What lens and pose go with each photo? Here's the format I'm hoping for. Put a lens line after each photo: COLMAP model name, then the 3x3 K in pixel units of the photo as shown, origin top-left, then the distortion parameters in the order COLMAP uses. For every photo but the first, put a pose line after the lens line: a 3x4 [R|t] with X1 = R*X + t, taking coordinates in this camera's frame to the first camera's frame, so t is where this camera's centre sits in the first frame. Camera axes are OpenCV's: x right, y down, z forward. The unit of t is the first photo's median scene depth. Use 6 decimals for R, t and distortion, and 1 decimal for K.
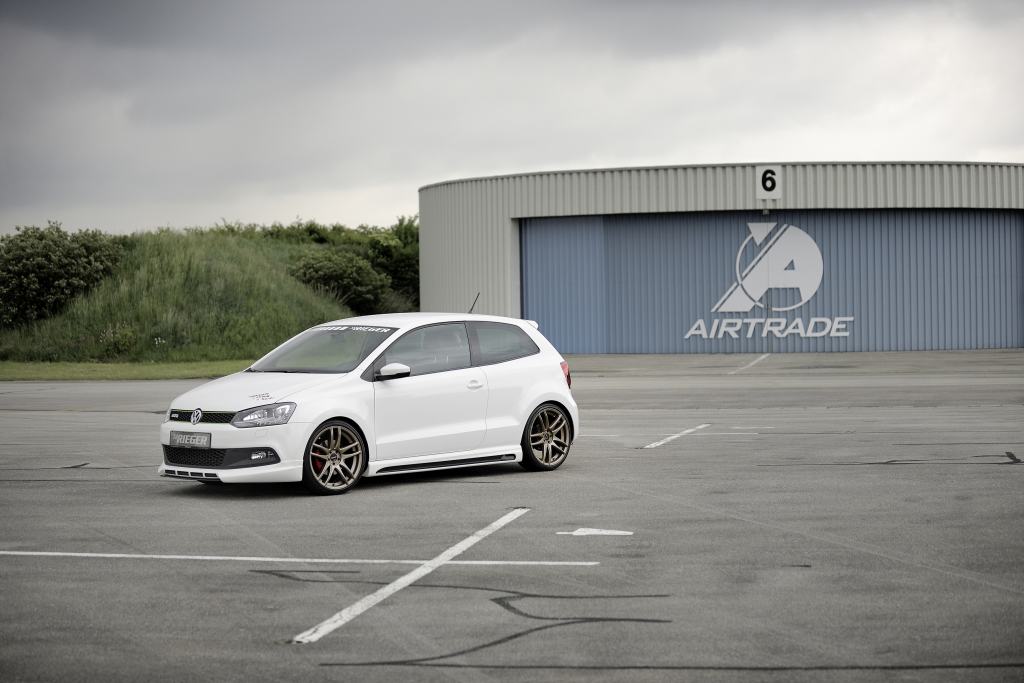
lens RADIAL K [[2020.5, 0, 511.8], [0, 2020.5, 341.7], [0, 0, 1]] dist [-0.335895, 0.000000]
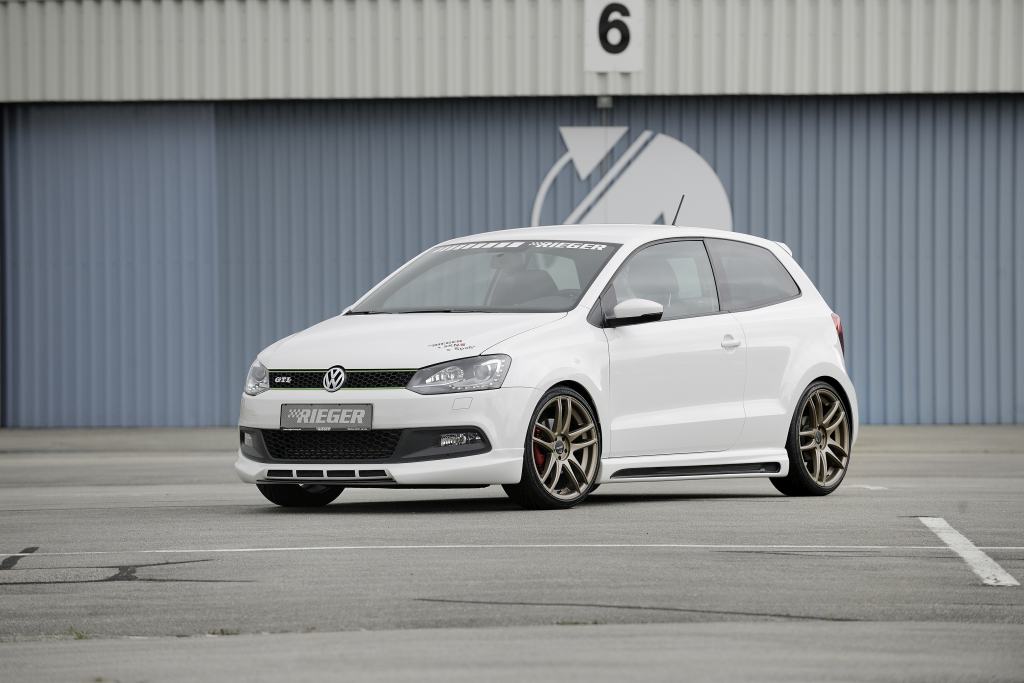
lens RADIAL K [[5859.7, 0, 512.7], [0, 5859.7, 340.7], [0, 0, 1]] dist [2.215339, 0.000000]
pose [[0.979068, 0.013947, 0.203055, -0.420291], [-0.007973, 0.999512, -0.030206, 0.071537], [-0.203377, 0.027955, 0.978701, -0.669661]]
